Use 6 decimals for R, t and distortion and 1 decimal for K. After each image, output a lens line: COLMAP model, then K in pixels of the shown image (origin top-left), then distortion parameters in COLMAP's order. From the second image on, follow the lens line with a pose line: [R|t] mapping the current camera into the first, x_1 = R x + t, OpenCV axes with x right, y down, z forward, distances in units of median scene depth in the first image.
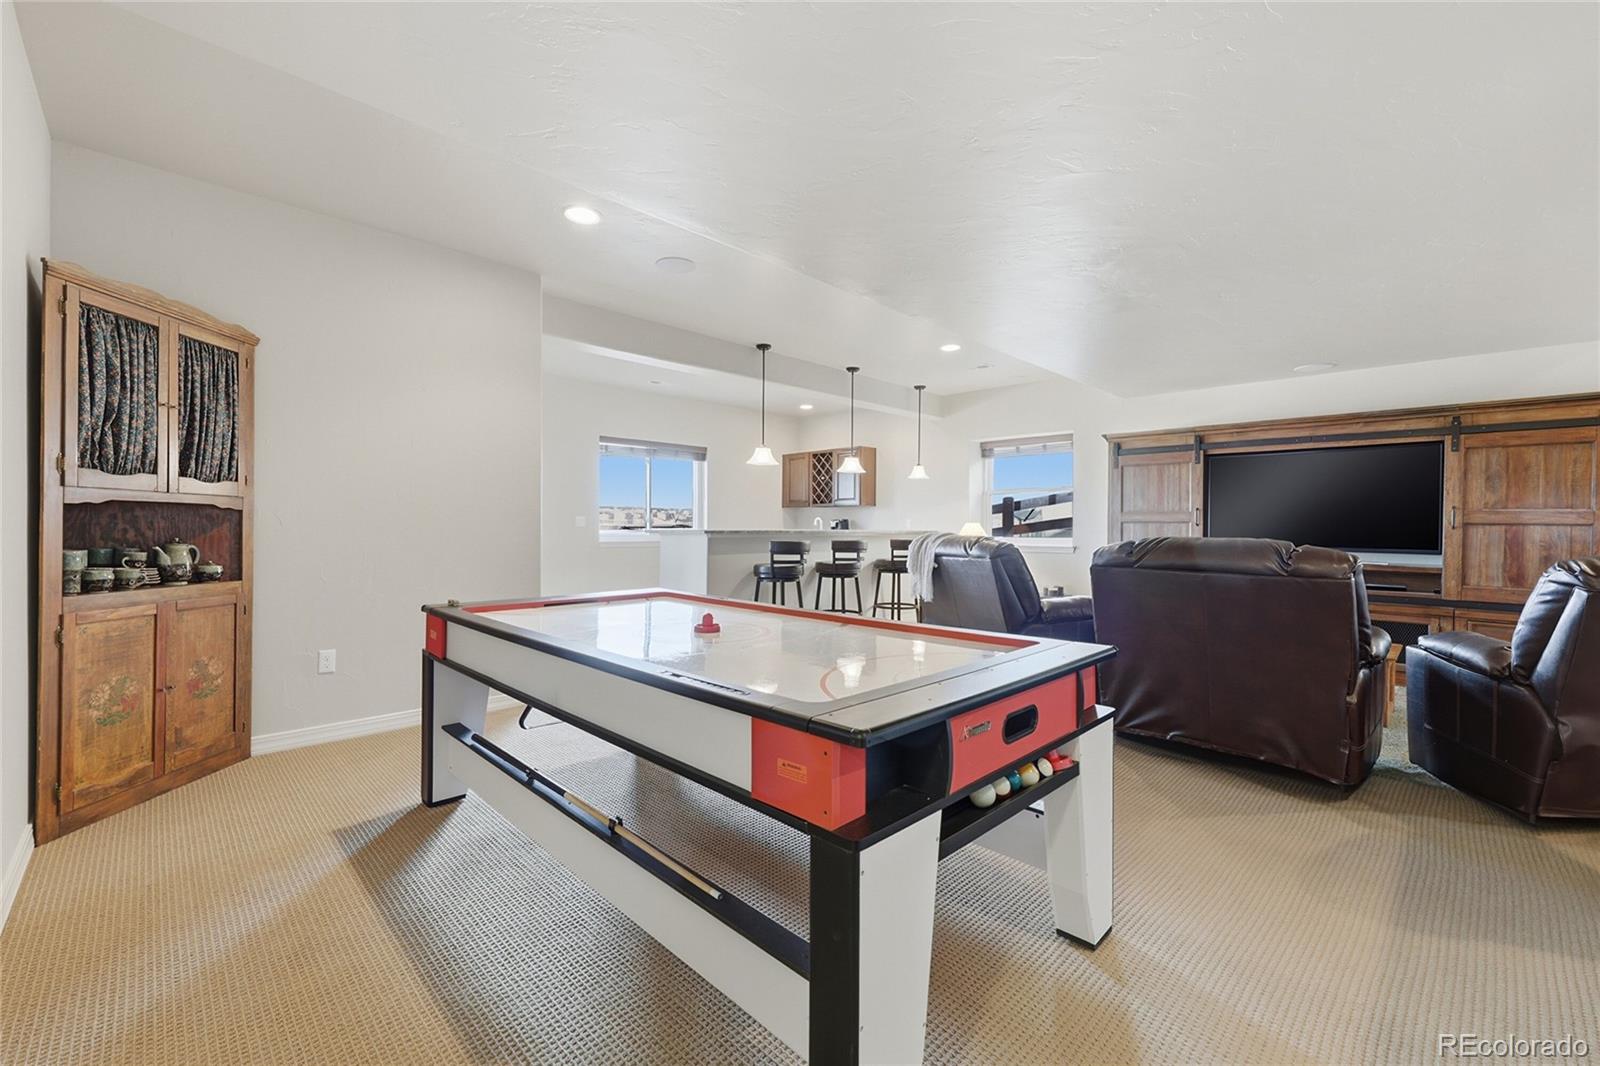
lens RADIAL K [[663.0, 0, 798.1], [0, 663.0, 526.1], [0, 0, 1]] dist [0.001832, 0.000158]
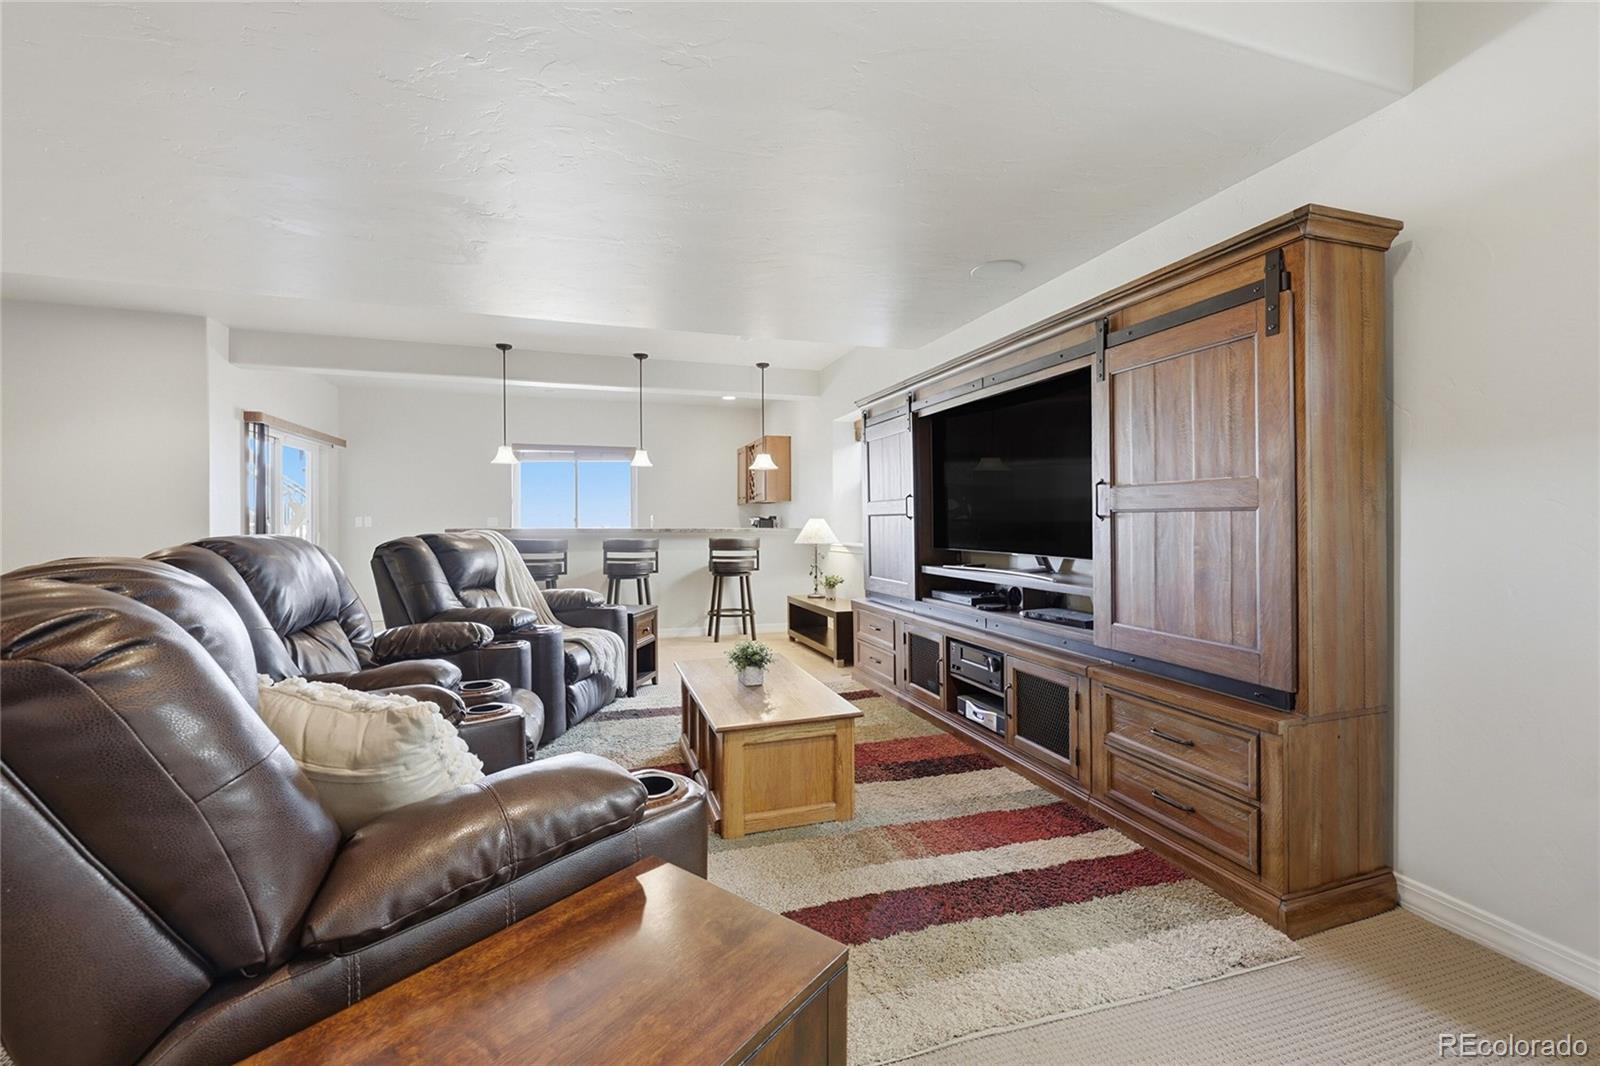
lens RADIAL K [[663.0, 0, 799.8], [0, 663.0, 529.0], [0, 0, 1]] dist [0.001832, 0.000158]
pose [[0.897217, -0.005208, -0.441559, 0.613738], [0.007720, 0.999963, 0.003892, 0.004242], [0.441523, -0.006901, 0.897224, 0.232842]]
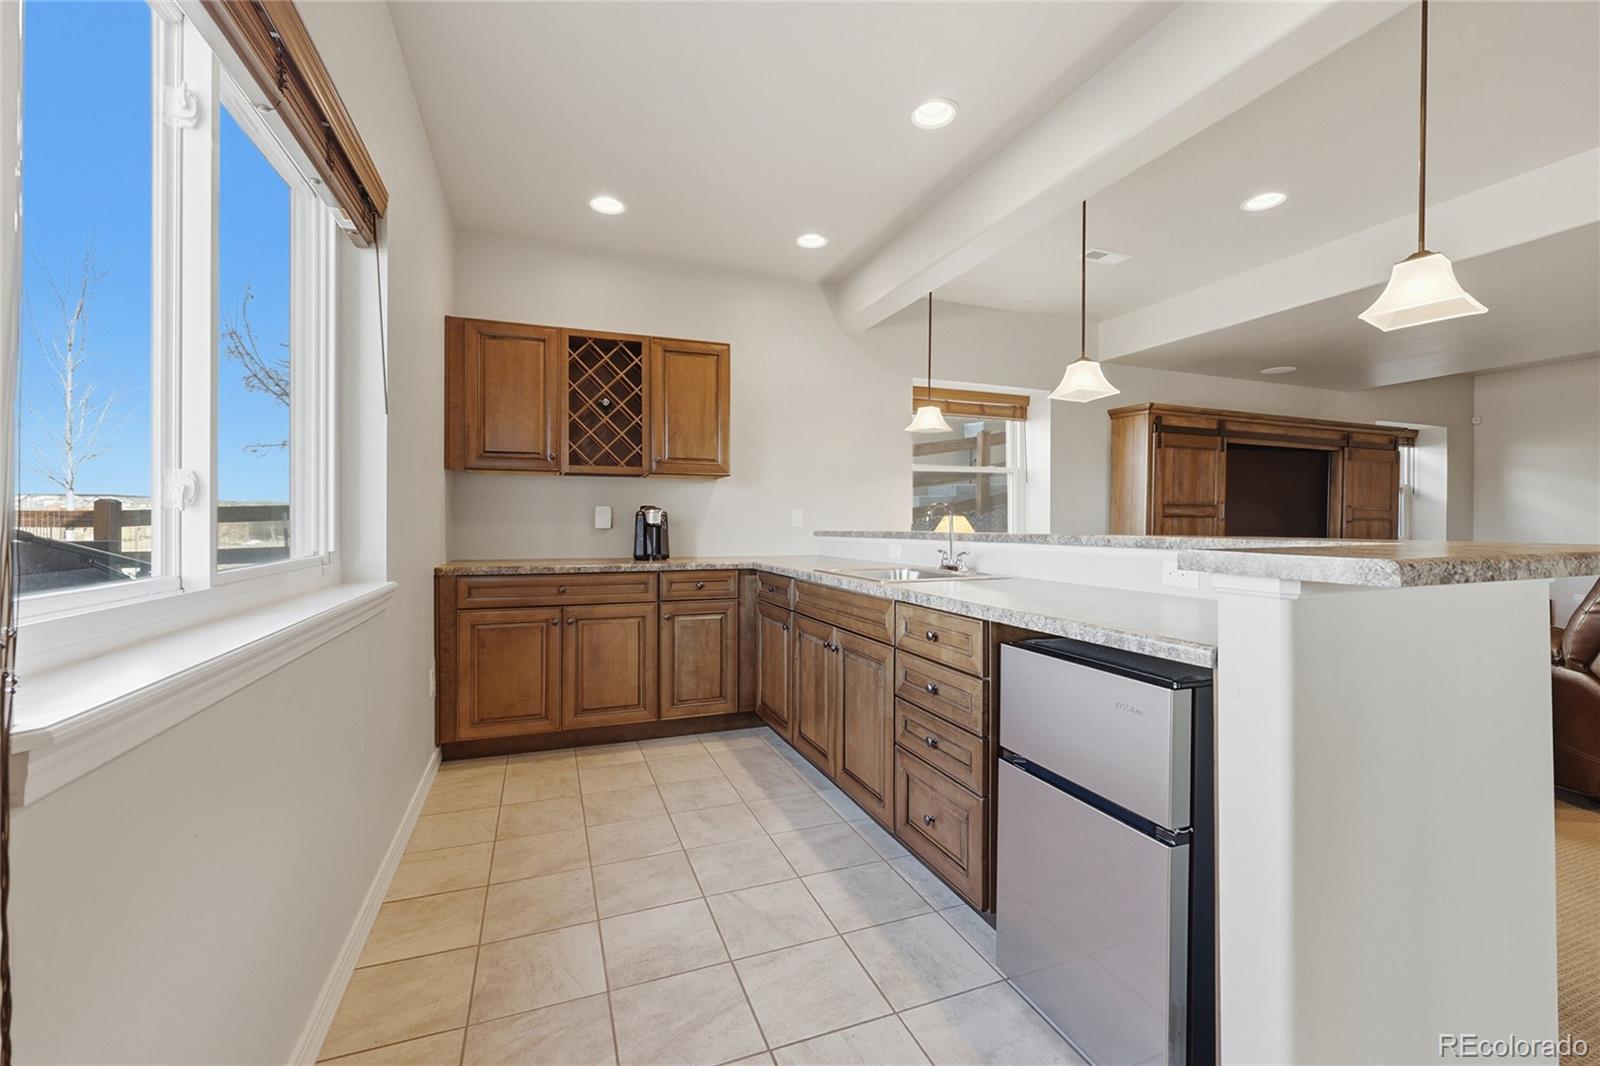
lens RADIAL K [[663.0, 0, 793.4], [0, 663.0, 526.3], [0, 0, 1]] dist [0.001832, 0.000158]
pose [[0.408883, -0.012383, 0.912503, -0.339499], [-0.002111, 0.999892, 0.014515, -0.004049], [-0.912584, -0.007862, 0.408813, 0.868313]]
